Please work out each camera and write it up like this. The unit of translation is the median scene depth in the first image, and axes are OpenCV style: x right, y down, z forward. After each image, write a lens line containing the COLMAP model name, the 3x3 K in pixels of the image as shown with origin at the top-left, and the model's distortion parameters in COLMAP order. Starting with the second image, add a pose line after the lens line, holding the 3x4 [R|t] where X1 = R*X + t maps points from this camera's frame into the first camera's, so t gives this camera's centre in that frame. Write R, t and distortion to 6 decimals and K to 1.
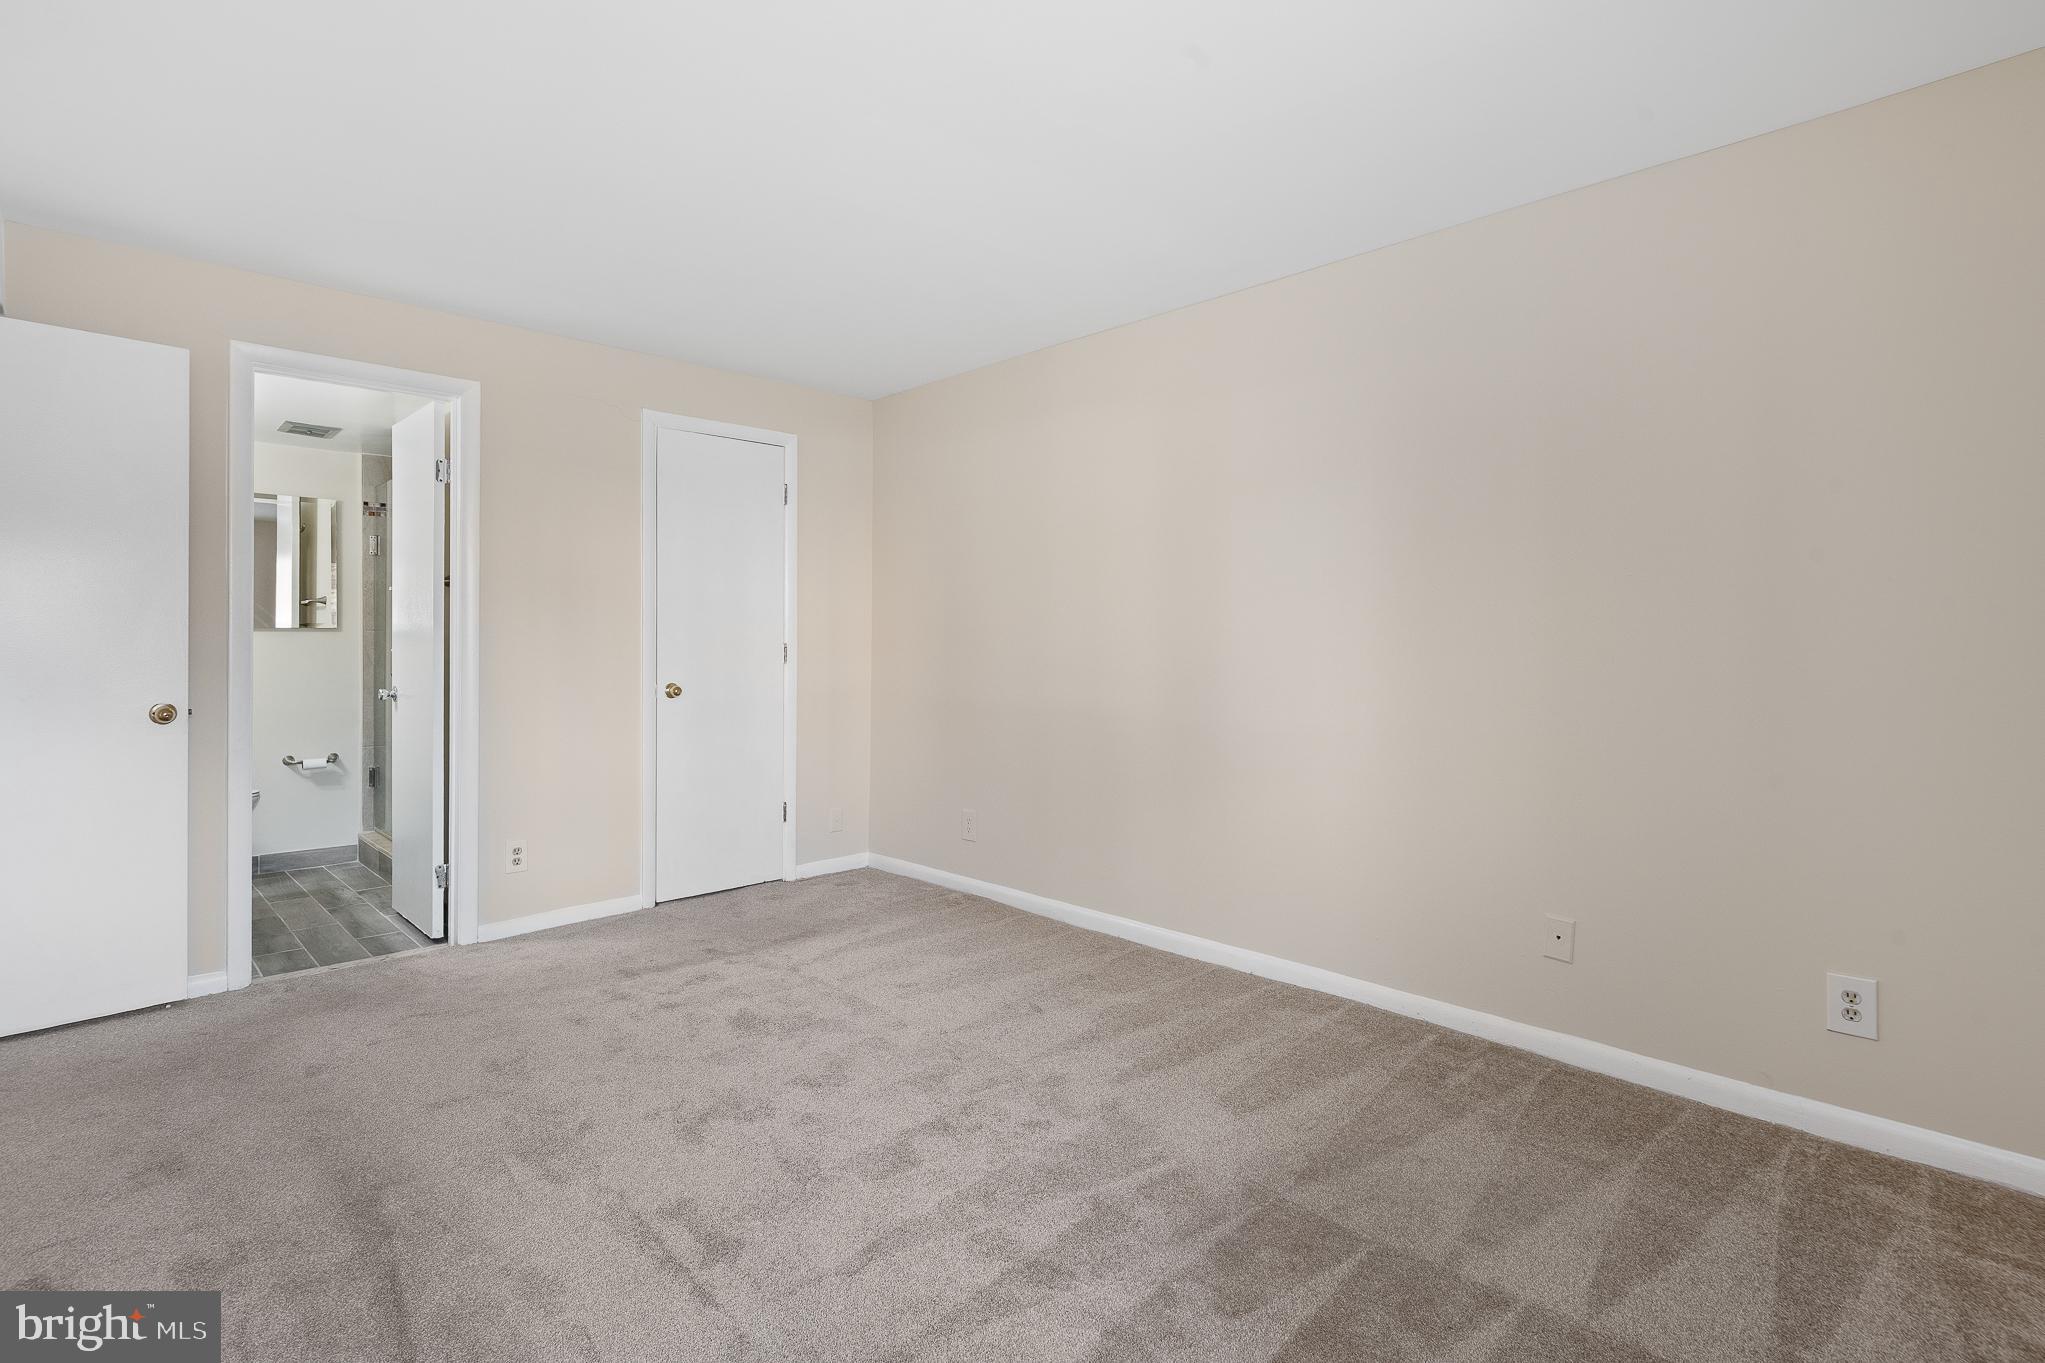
lens RADIAL K [[966.1, 0, 1019.0], [0, 966.1, 652.0], [0, 0, 1]] dist [0.001619, -0.007365]
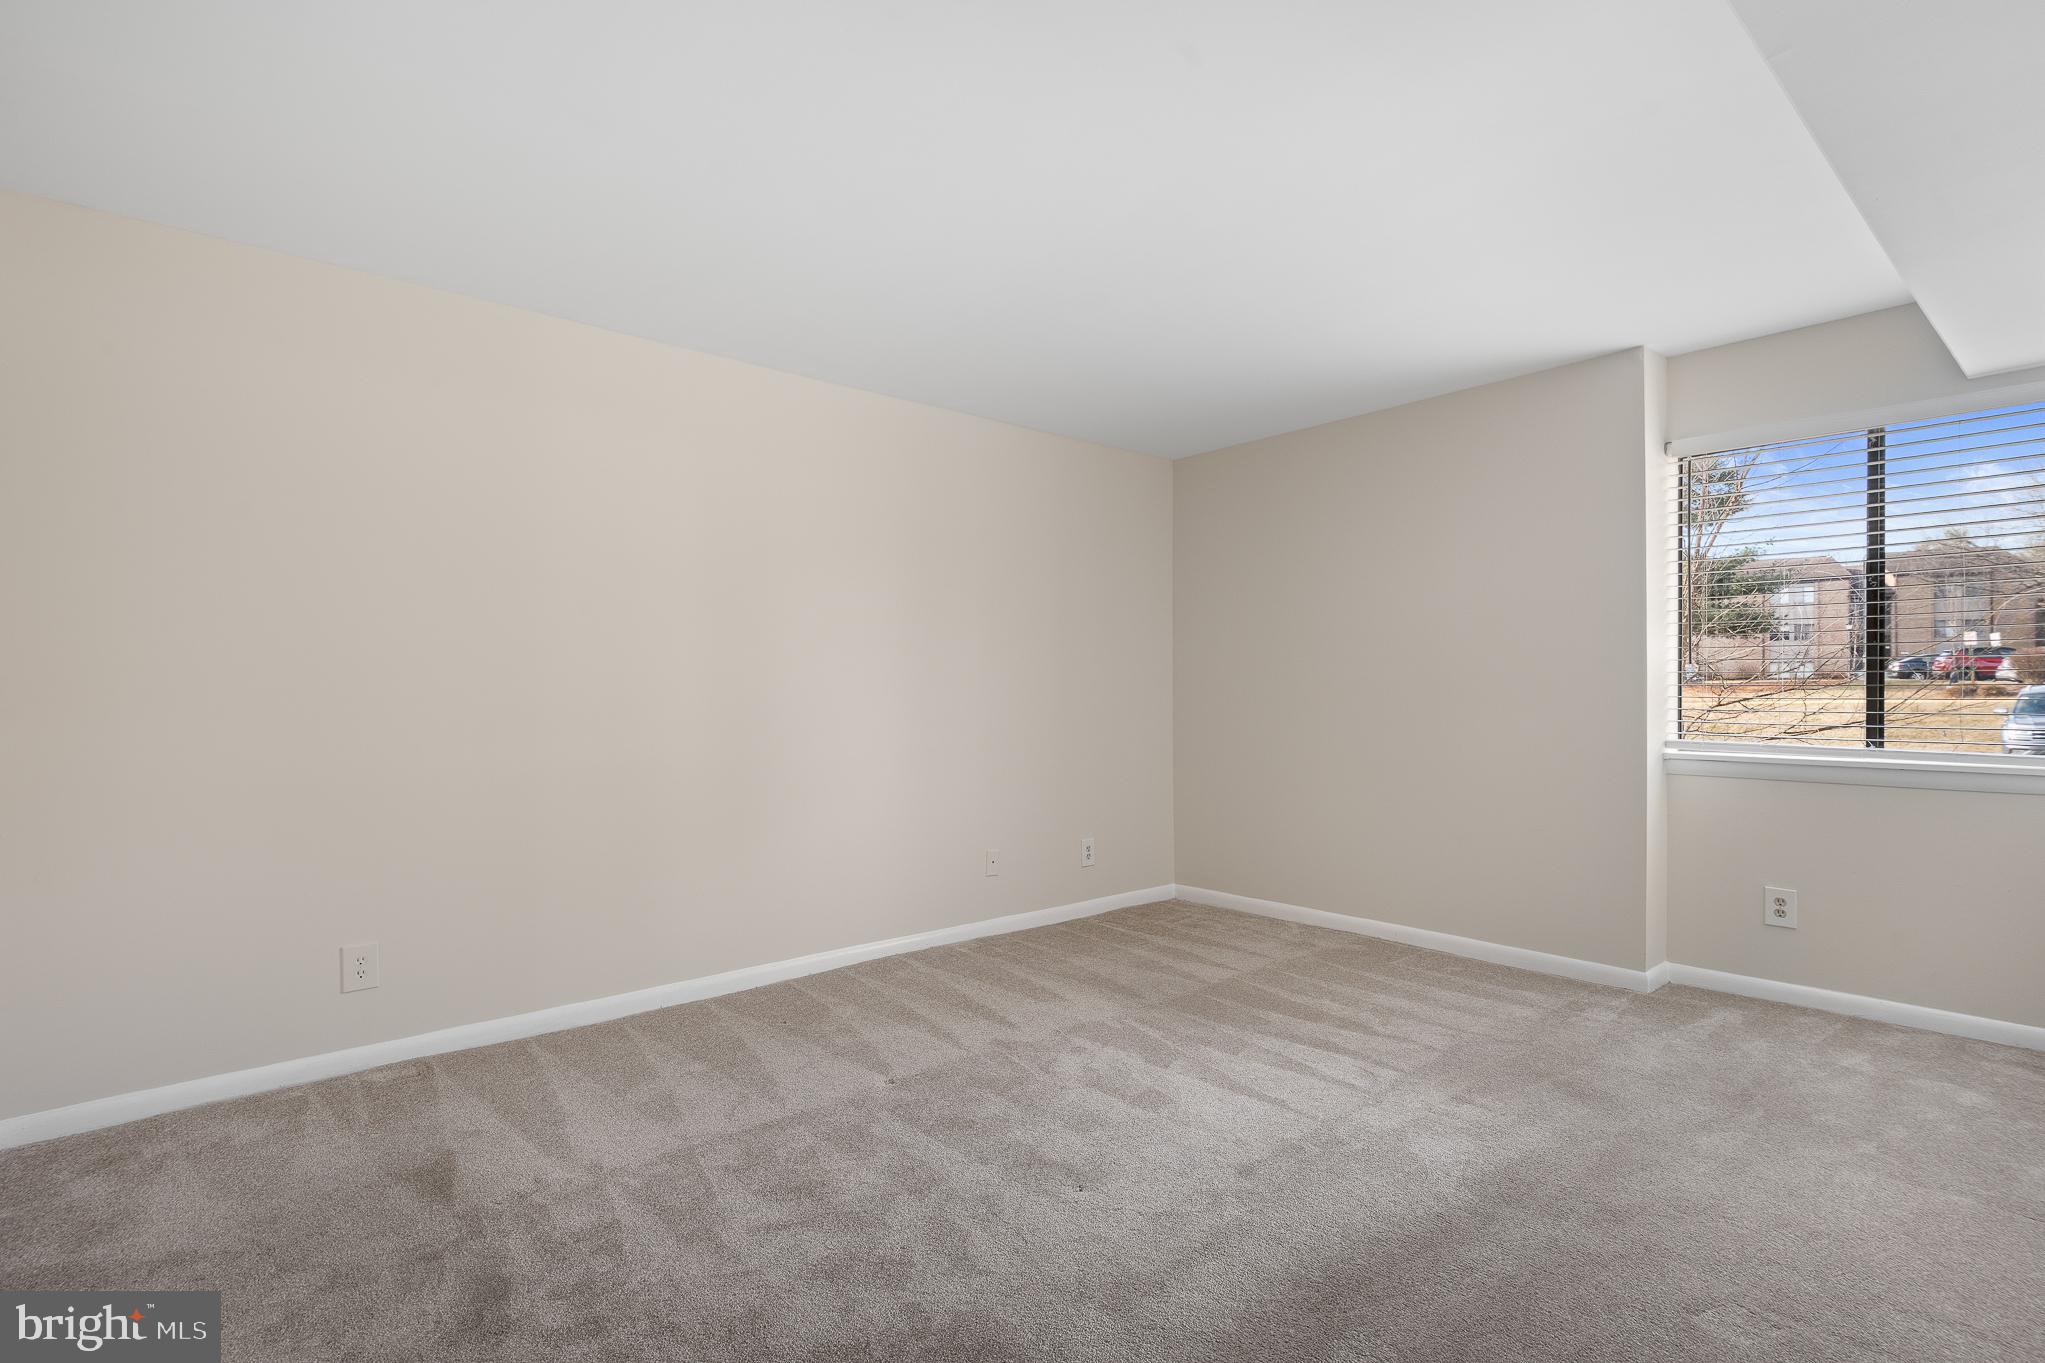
lens RADIAL K [[1006.2, 0, 1000.2], [0, 1006.2, 686.6], [0, 0, 1]] dist [-0.000887, -0.008221]
pose [[0.063215, -0.003589, 0.997994, -0.961852], [0.009184, 0.999953, 0.003014, -0.010106], [-0.997958, 0.008975, 0.063245, 0.718079]]
